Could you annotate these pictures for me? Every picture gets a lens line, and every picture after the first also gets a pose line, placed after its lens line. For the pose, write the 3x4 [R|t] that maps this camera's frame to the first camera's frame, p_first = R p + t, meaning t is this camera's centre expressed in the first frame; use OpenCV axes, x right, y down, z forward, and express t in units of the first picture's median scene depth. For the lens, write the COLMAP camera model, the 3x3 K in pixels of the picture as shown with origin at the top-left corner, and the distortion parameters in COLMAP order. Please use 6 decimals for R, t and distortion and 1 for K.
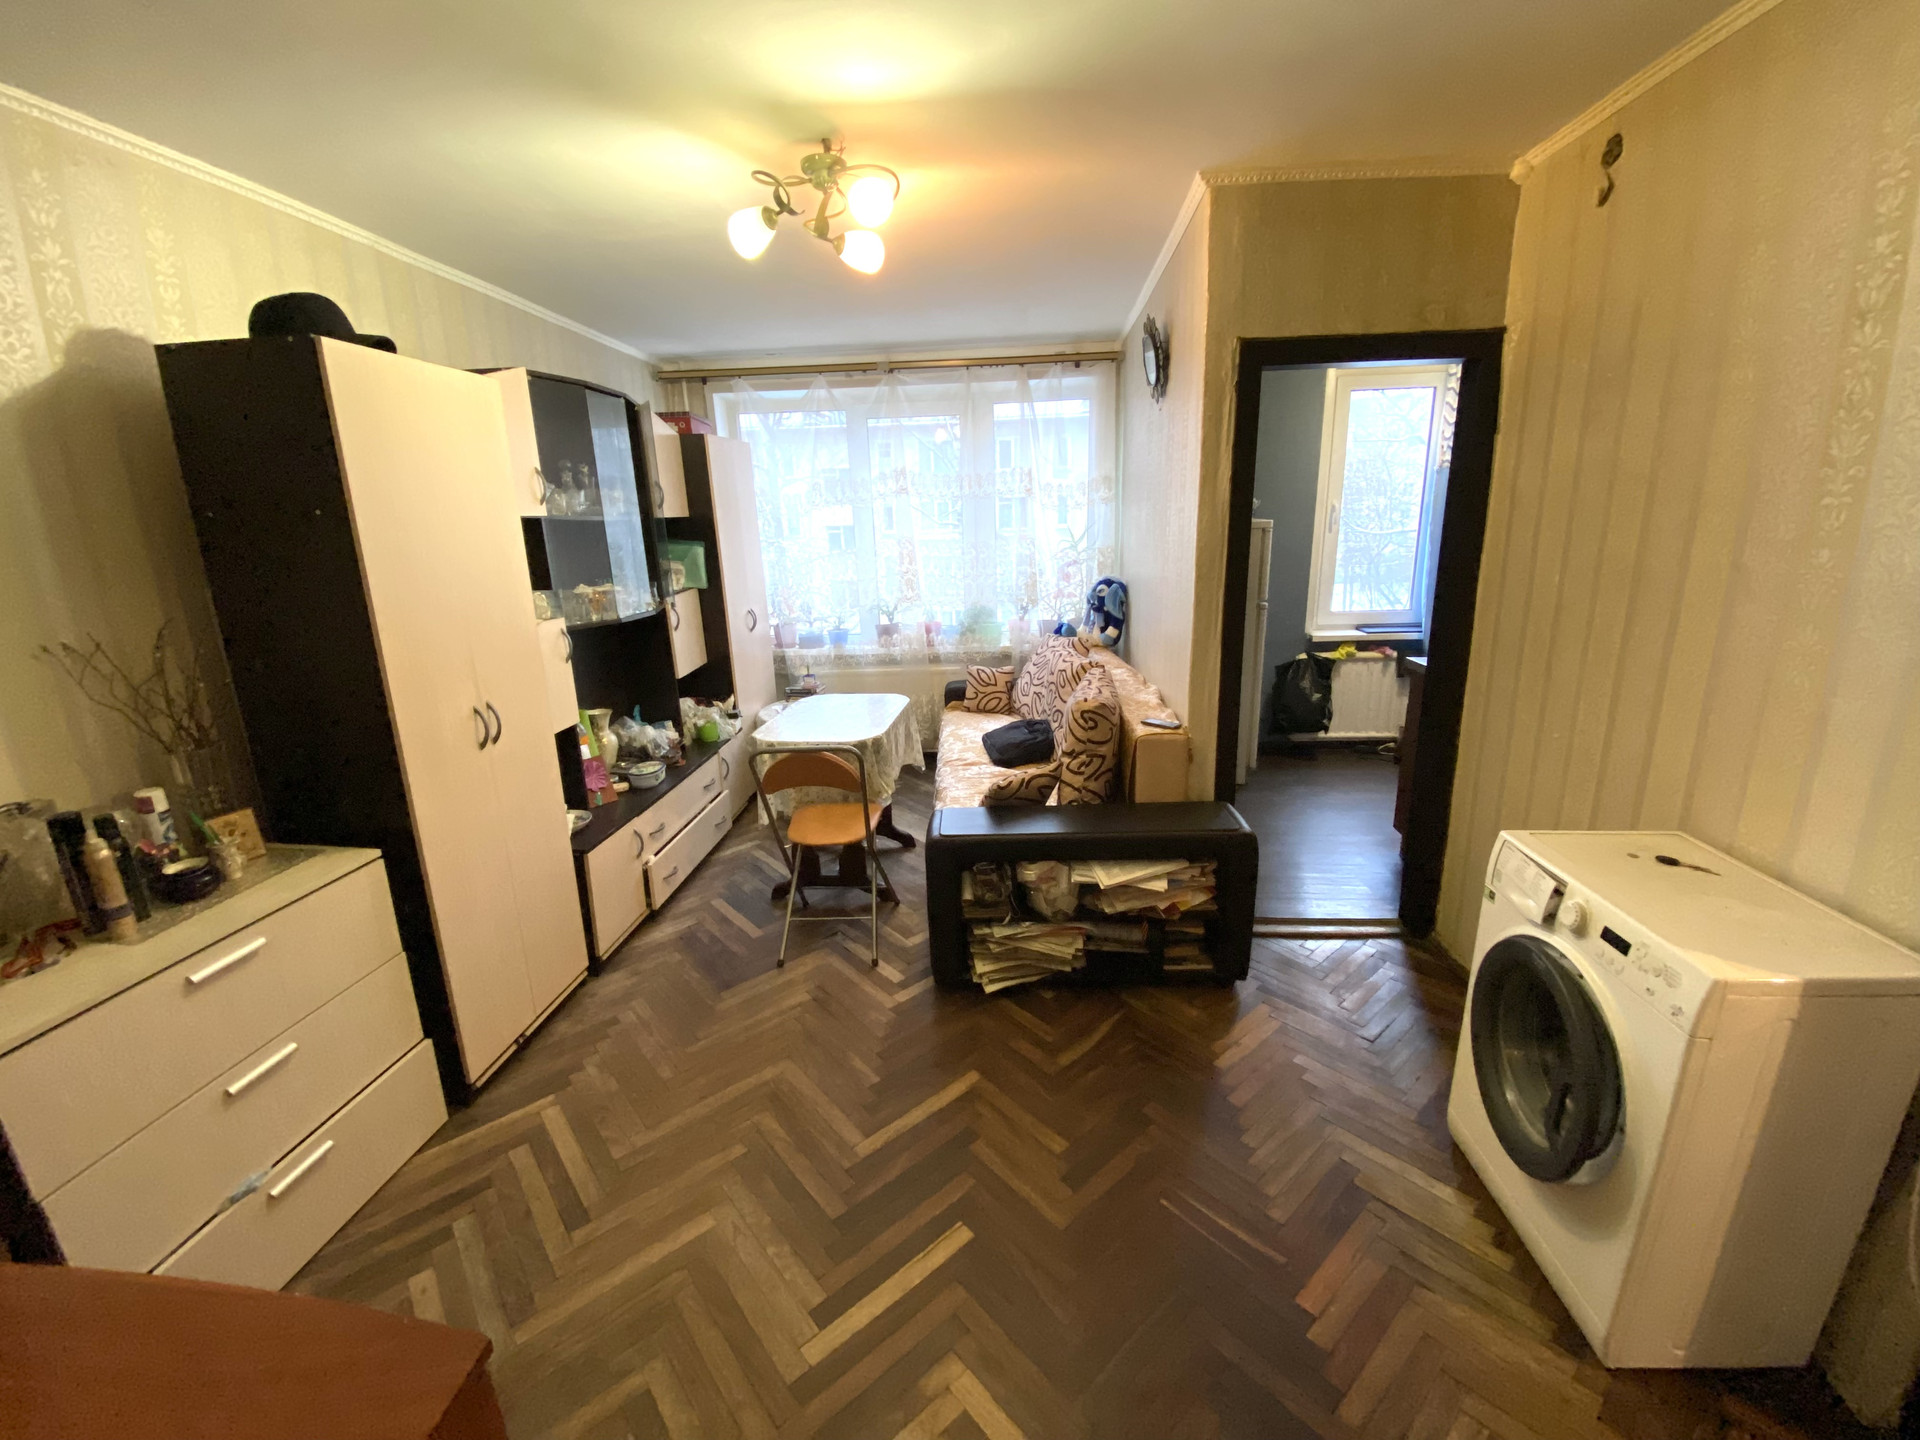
lens RADIAL K [[779.0, 0, 949.5], [0, 779.0, 734.4], [0, 0, 1]] dist [0.007069, -0.014360]
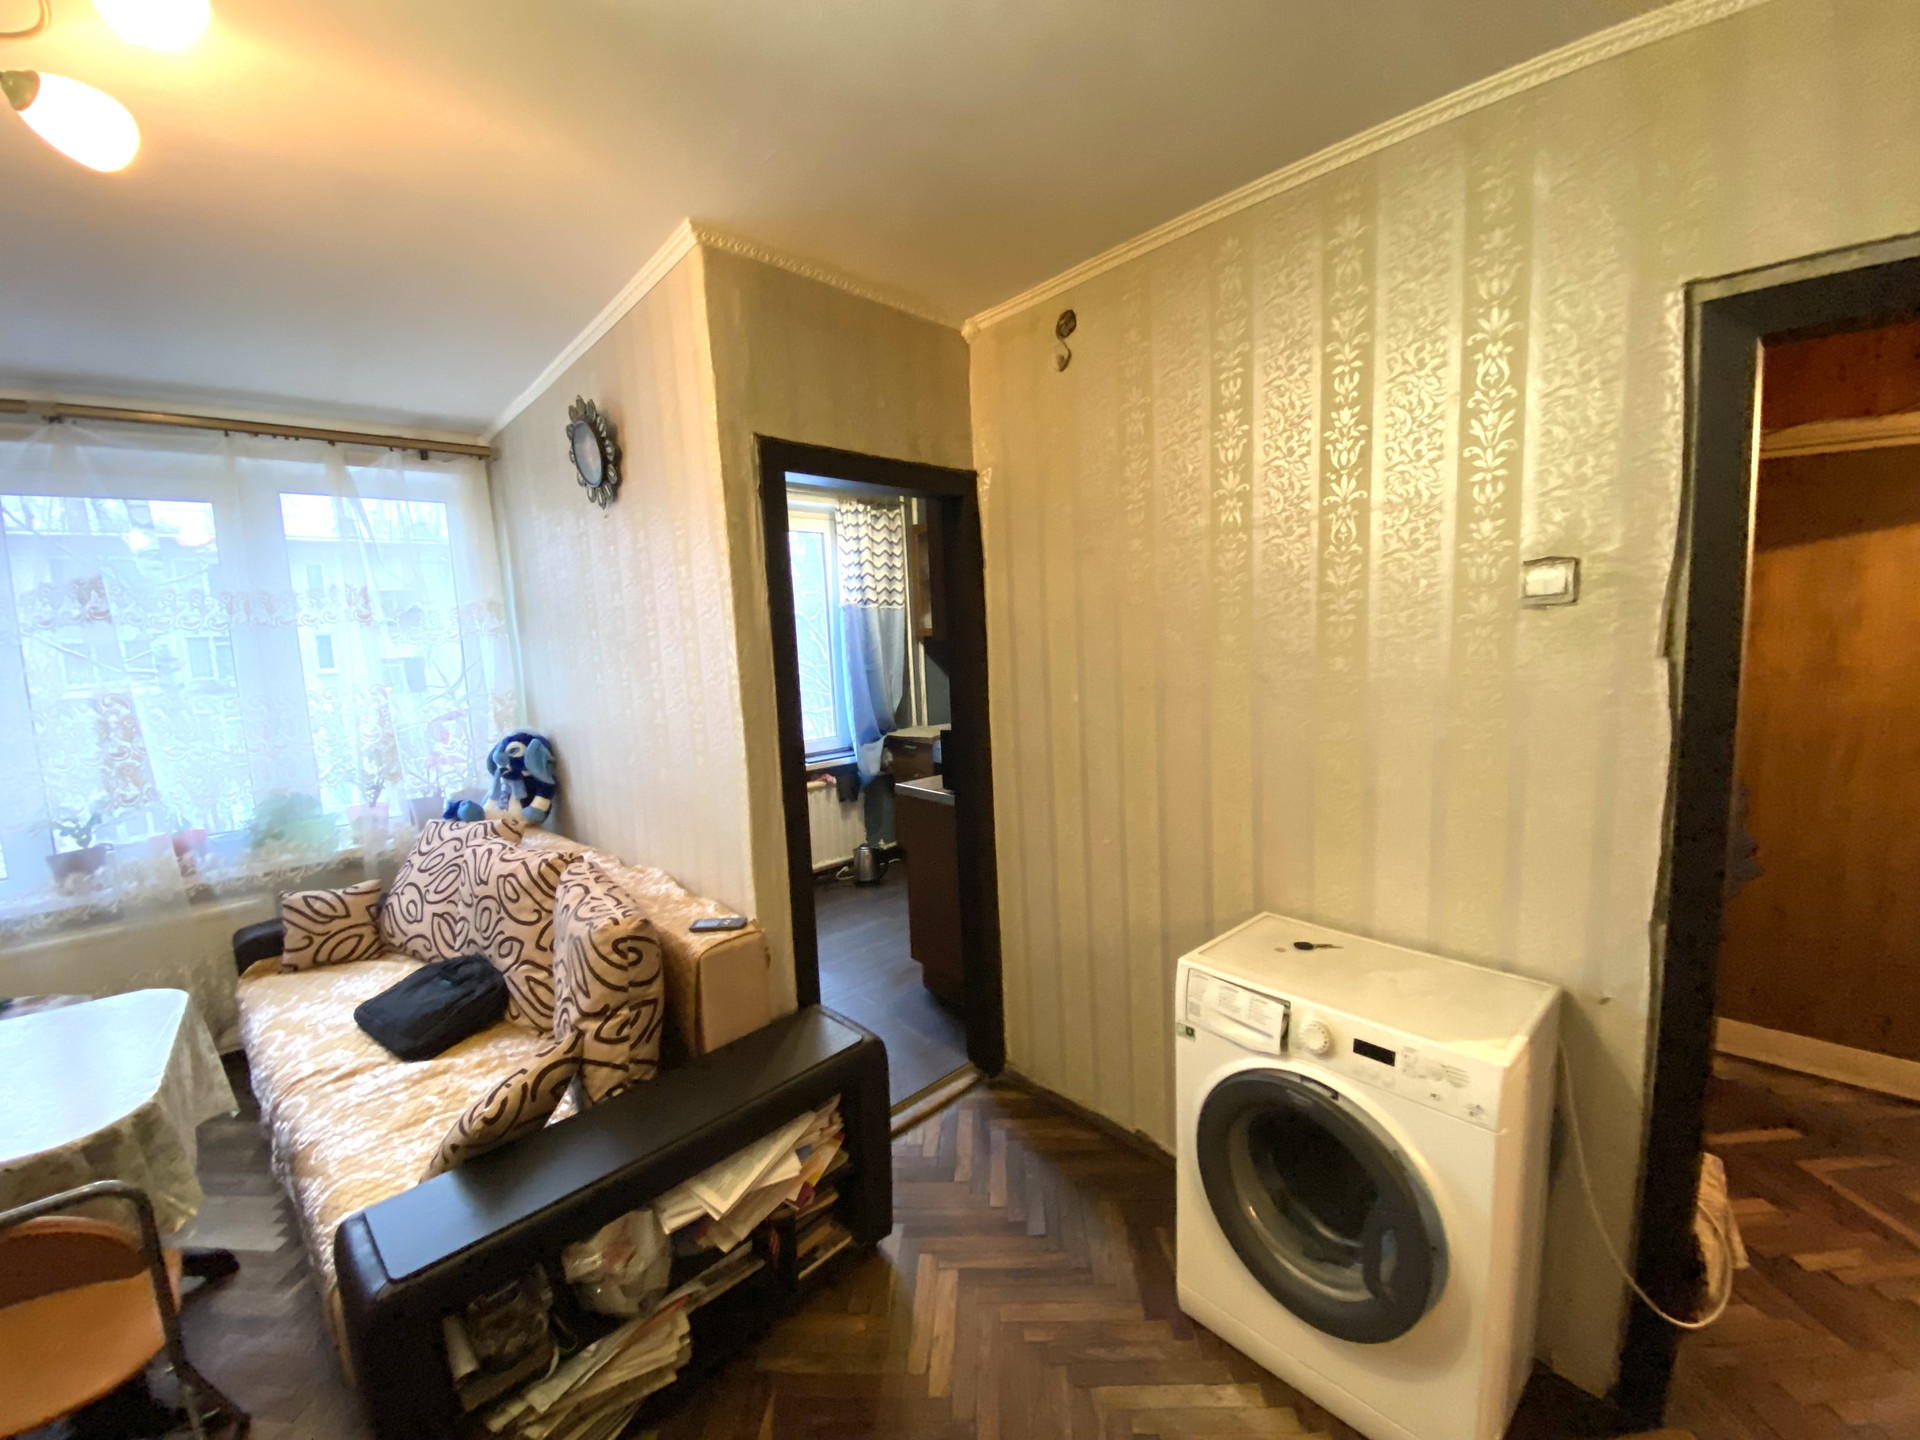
lens RADIAL K [[779.0, 0, 959.3], [0, 779.0, 719.8], [0, 0, 1]] dist [0.007069, -0.014360]
pose [[0.673084, -0.079648, 0.735265, -0.093341], [0.216837, 0.971745, -0.093234, -0.084825], [-0.707064, 0.222187, 0.671337, 0.327157]]
